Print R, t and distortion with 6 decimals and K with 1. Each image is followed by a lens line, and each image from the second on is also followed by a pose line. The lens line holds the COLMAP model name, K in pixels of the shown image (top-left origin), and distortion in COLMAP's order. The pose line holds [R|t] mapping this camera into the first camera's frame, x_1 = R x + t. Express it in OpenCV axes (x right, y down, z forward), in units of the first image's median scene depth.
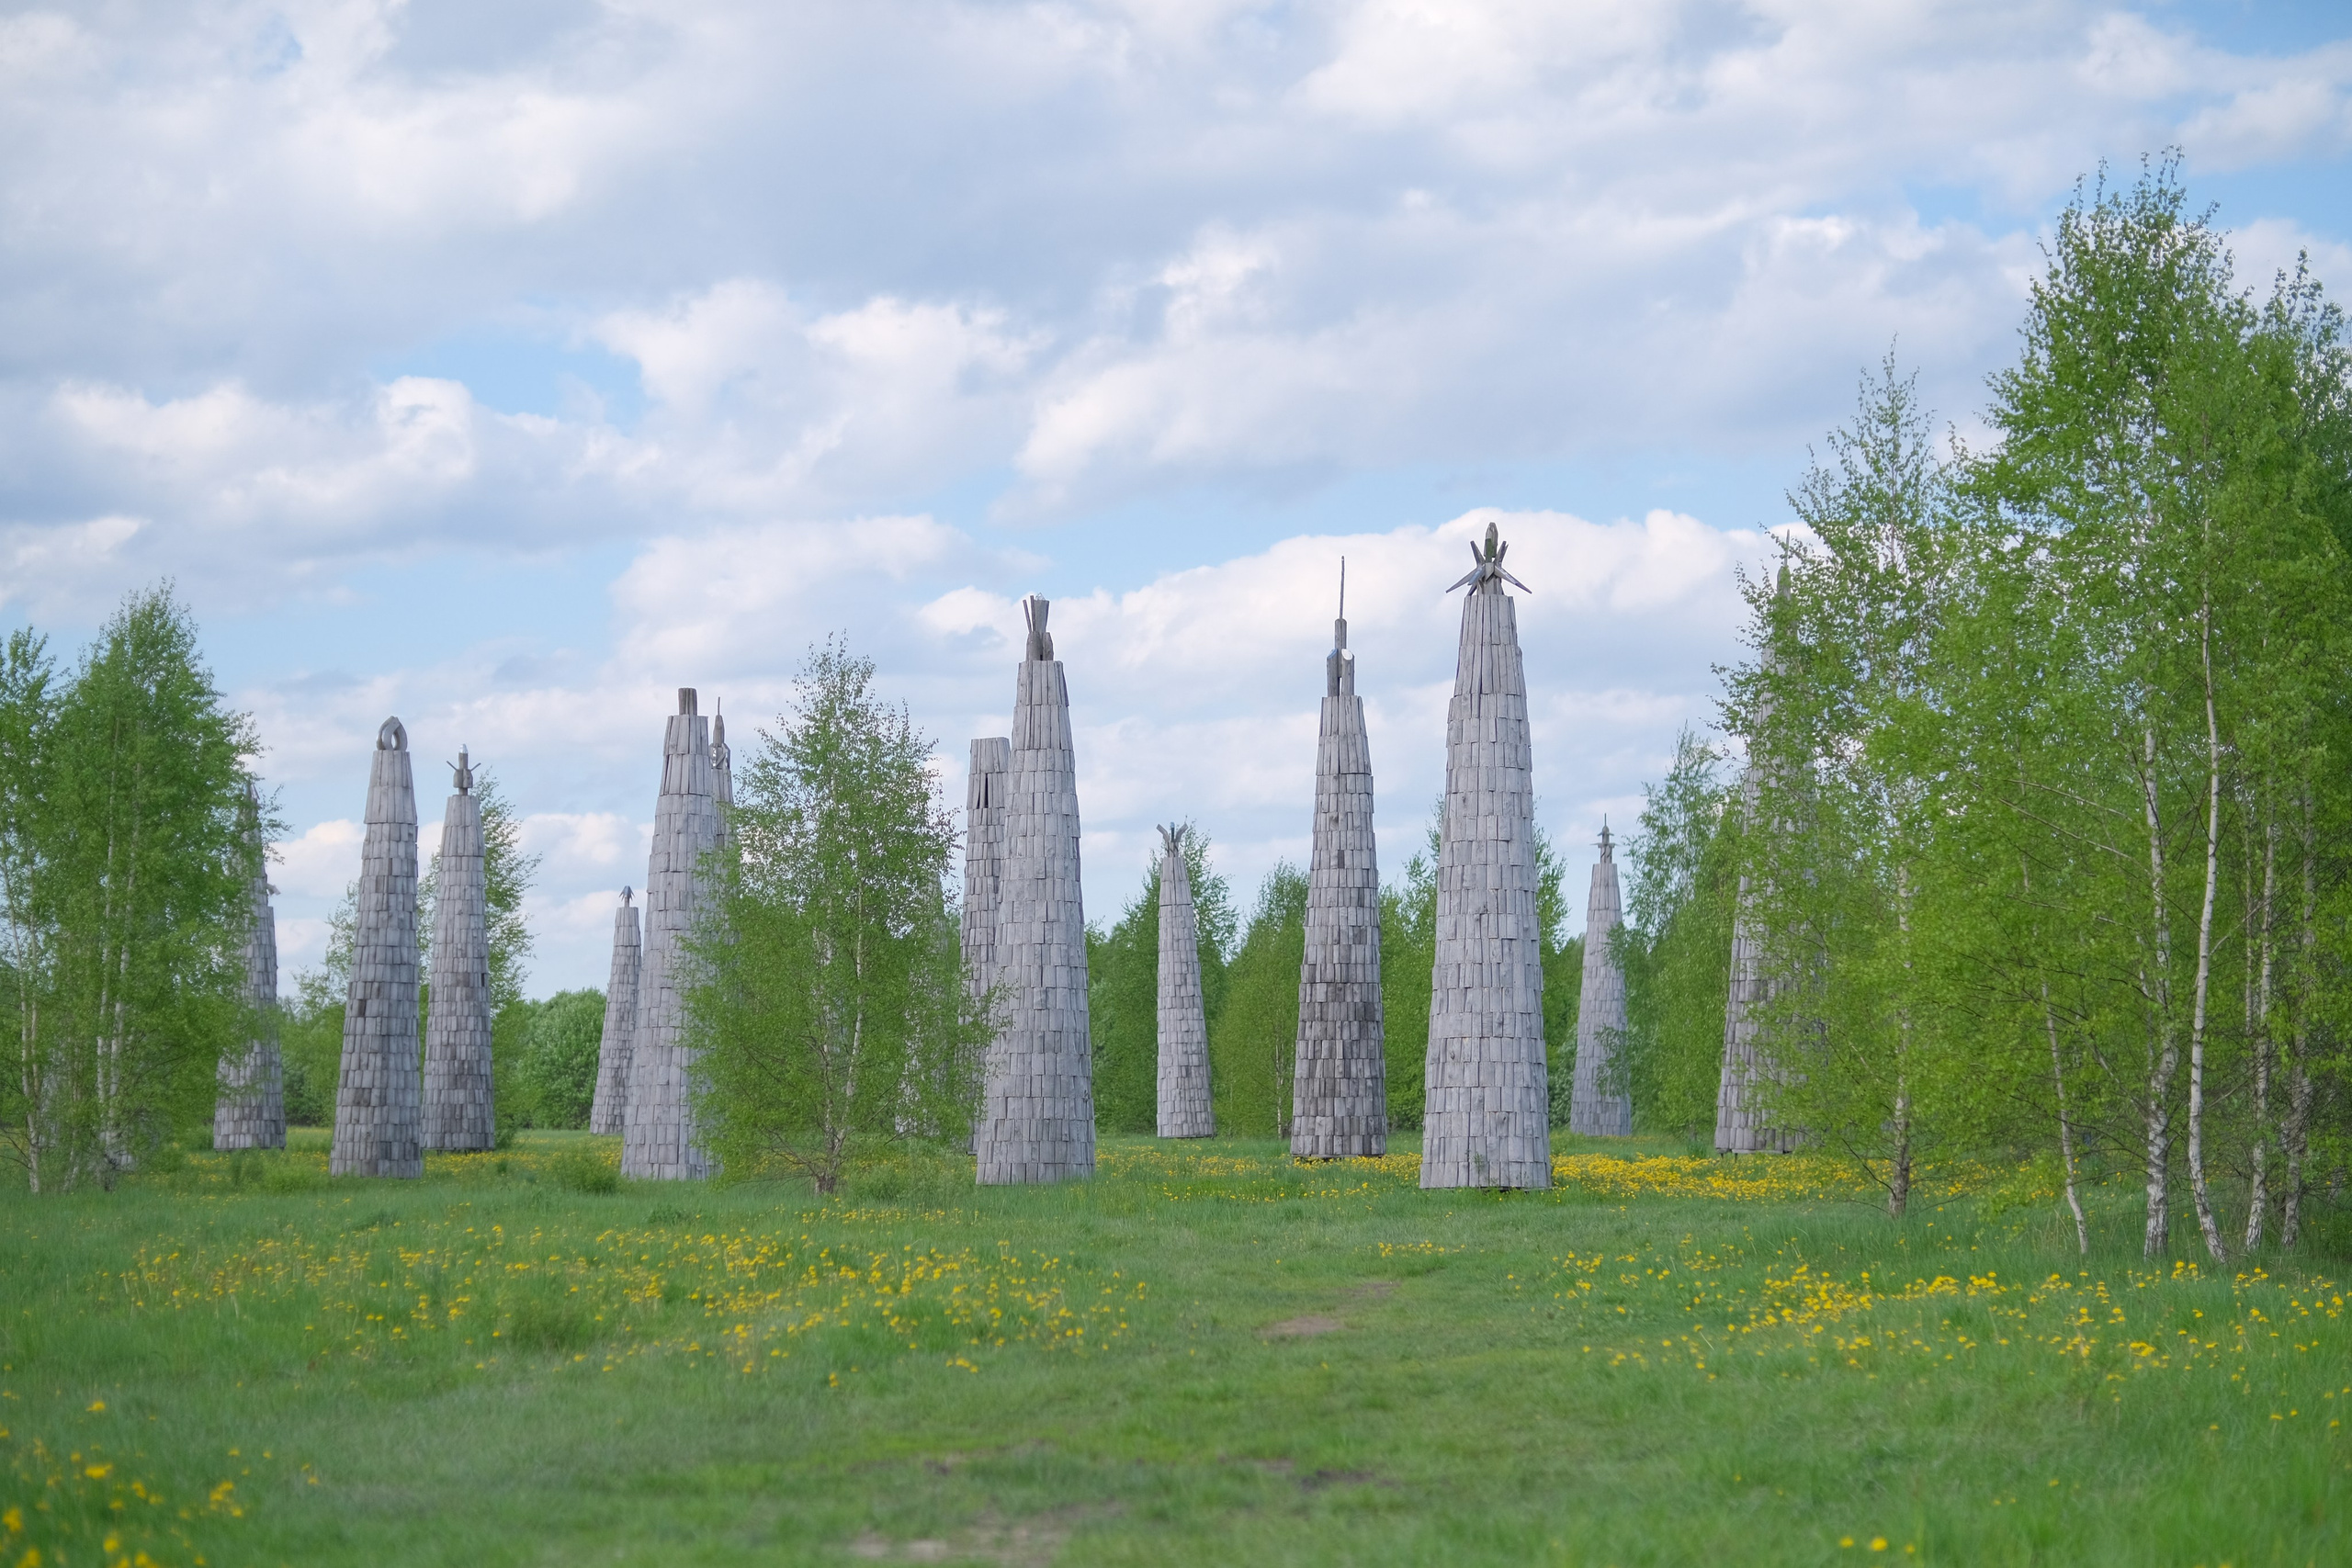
lens RADIAL K [[5043.3, 0, 1178.0], [0, 5043.3, 785.3], [0, 0, 1]] dist [0.100148, 0.000000]
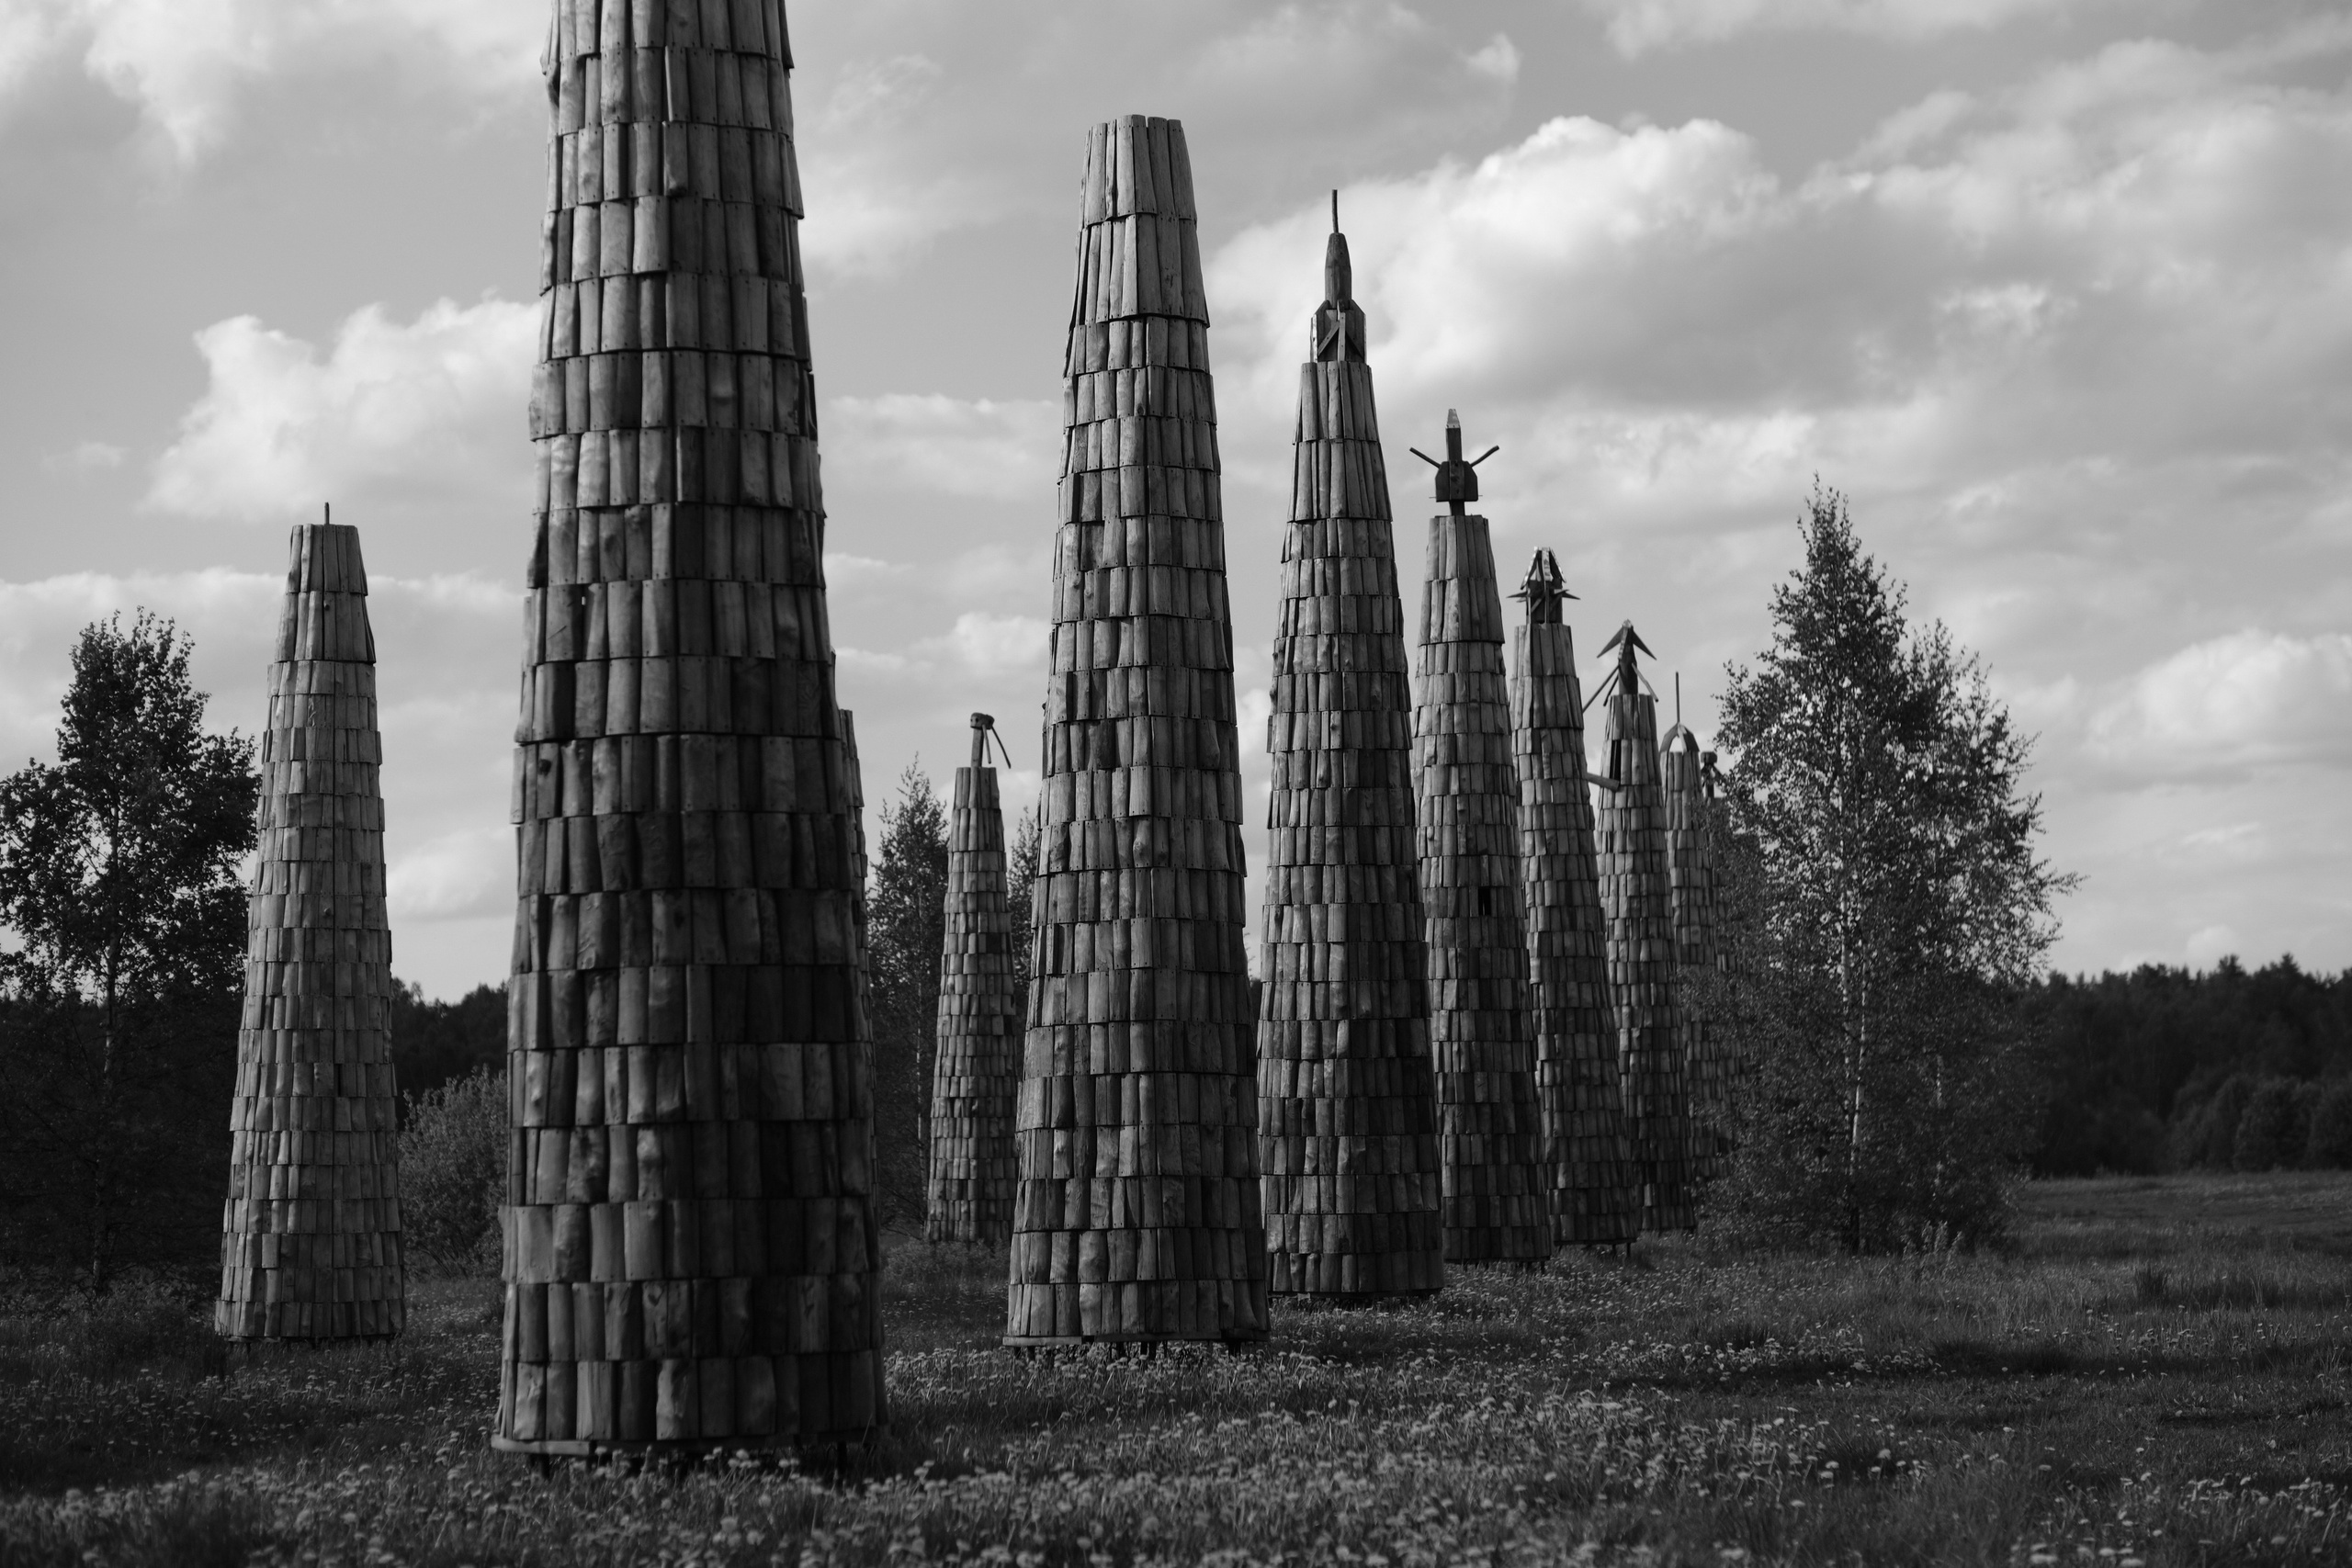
lens RADIAL K [[5043.3, 0, 1175.7], [0, 5043.3, 784.0], [0, 0, 1]] dist [0.100148, 0.000000]
pose [[0.705435, -0.062995, -0.705970, 0.259548], [0.063232, 0.997664, -0.025839, 0.056383], [0.705948, -0.026412, 0.707771, 0.962571]]
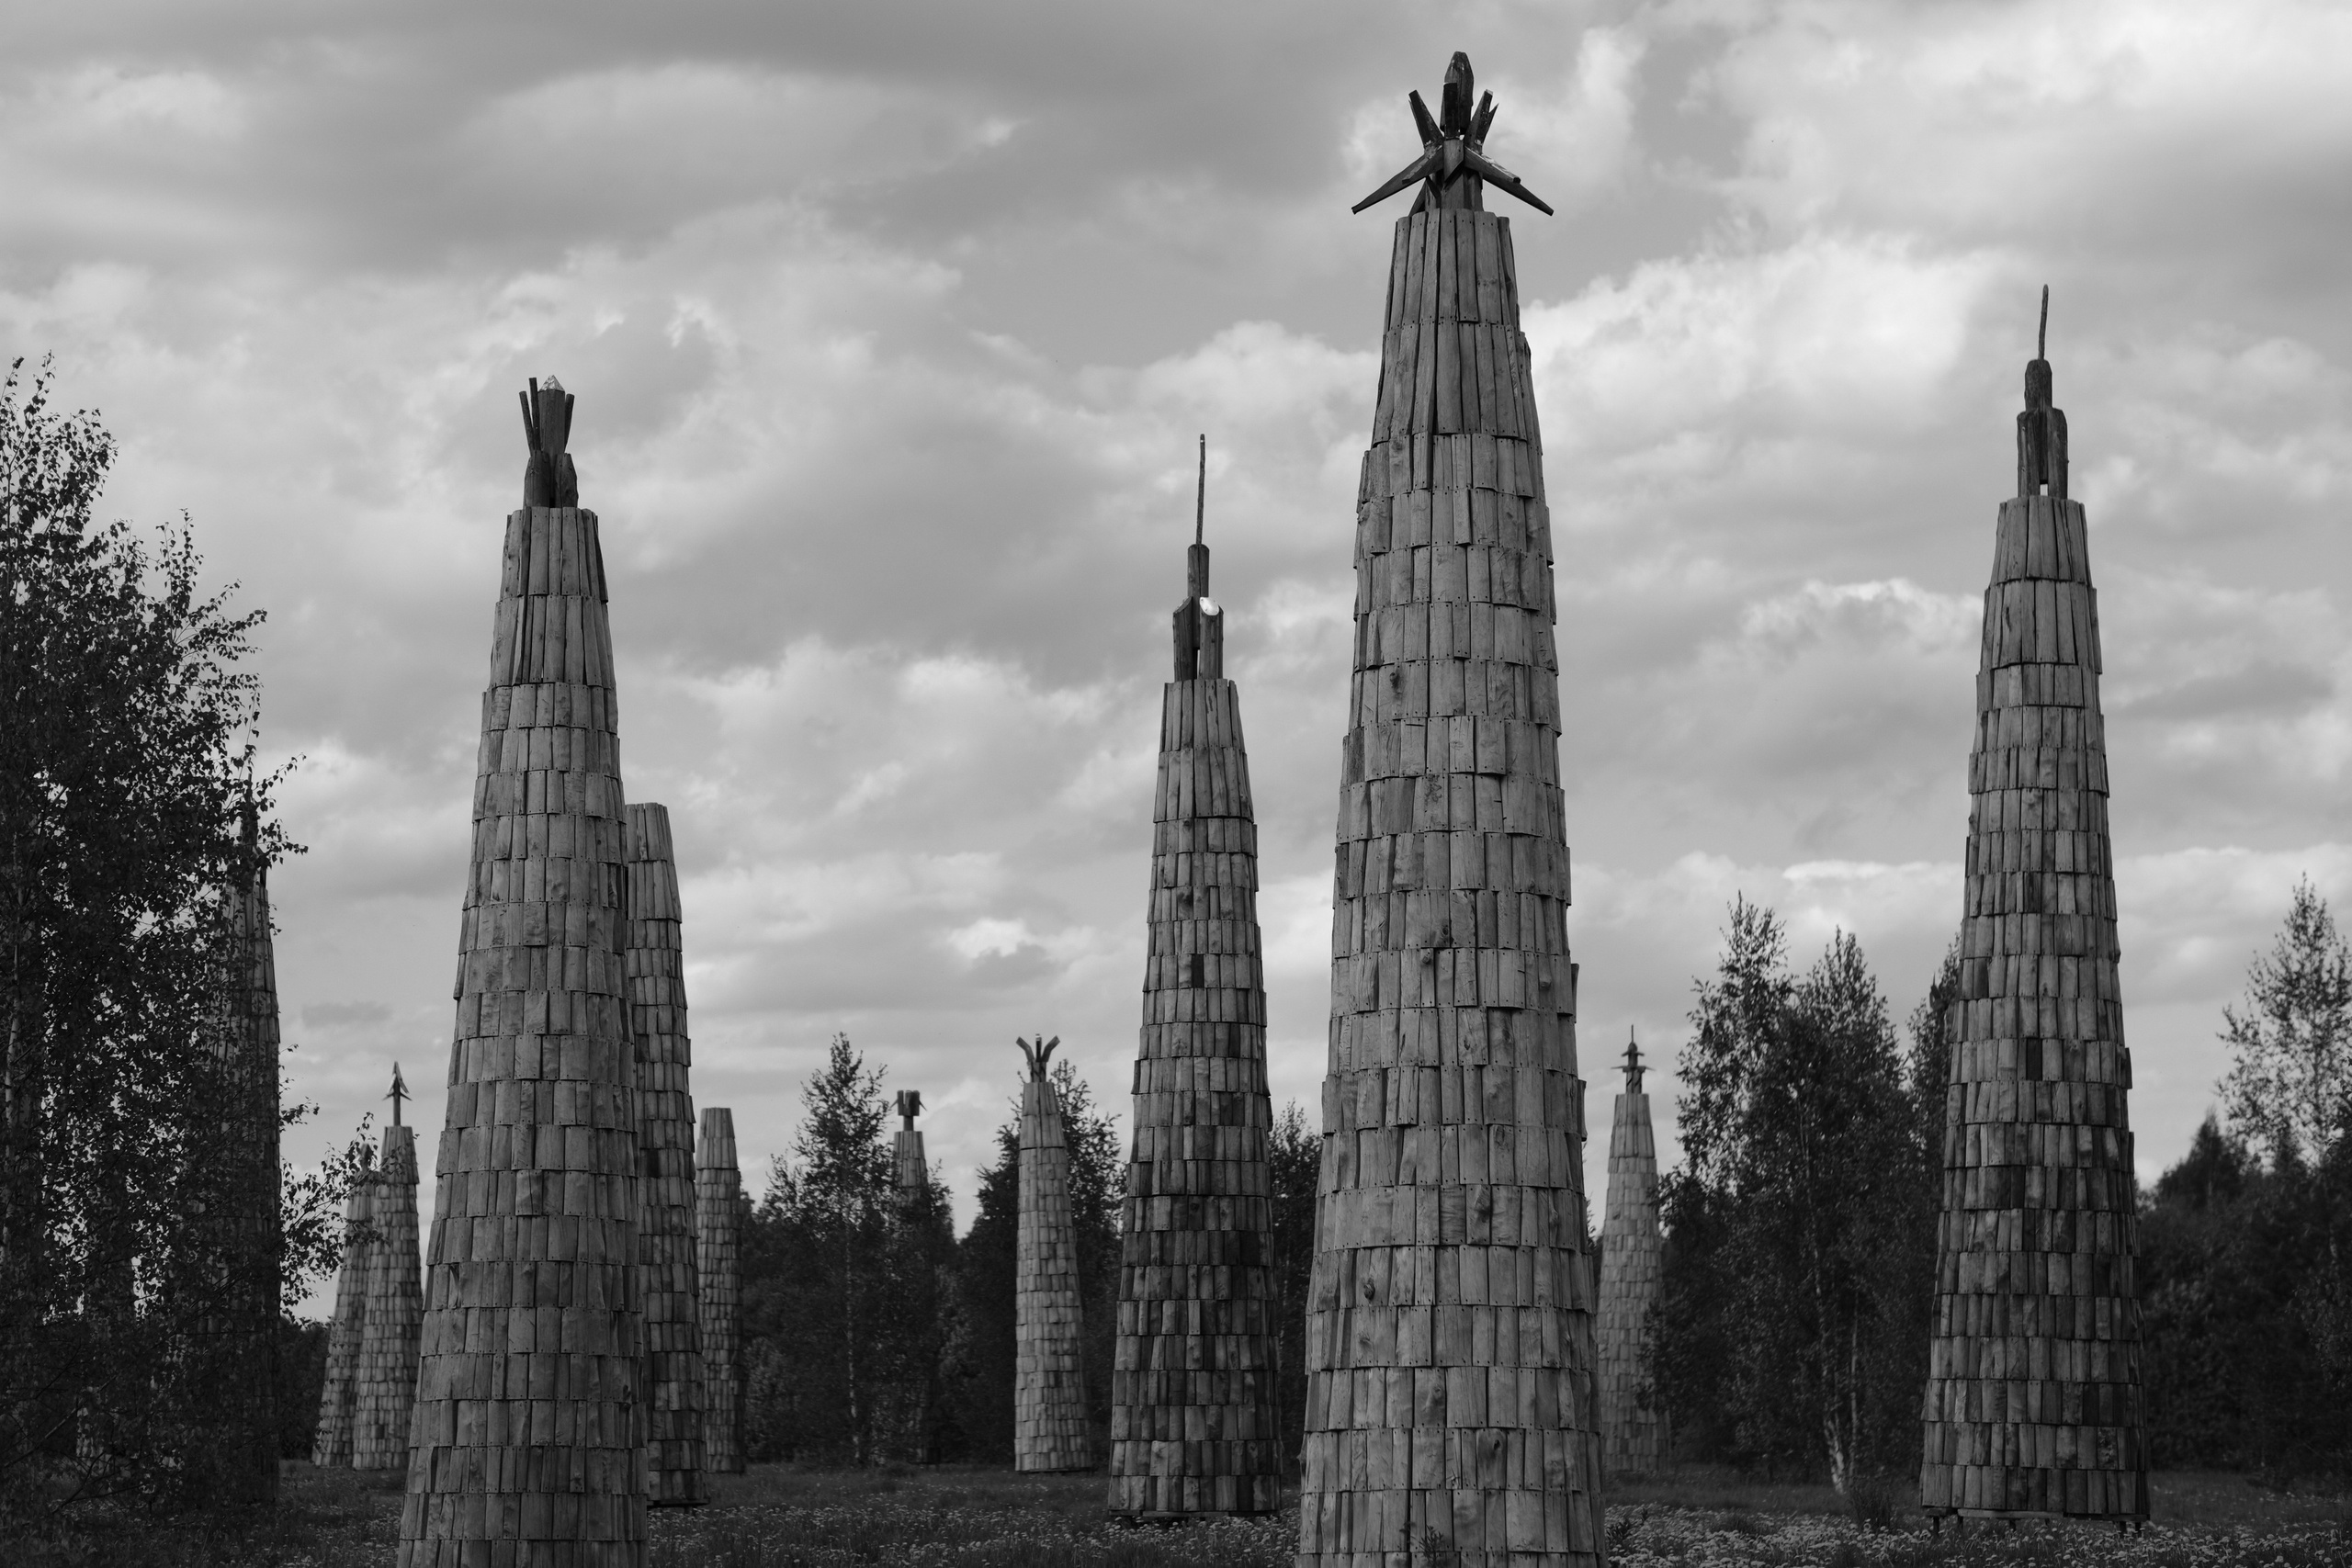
lens RADIAL K [[5043.3, 0, 1114.0], [0, 5043.3, 736.4], [0, 0, 1]] dist [0.100148, 0.000000]
pose [[0.999945, -0.001074, -0.010475, 0.033024], [0.000302, 0.997304, -0.073383, 0.033723], [0.010525, 0.073376, 0.997249, 0.509605]]
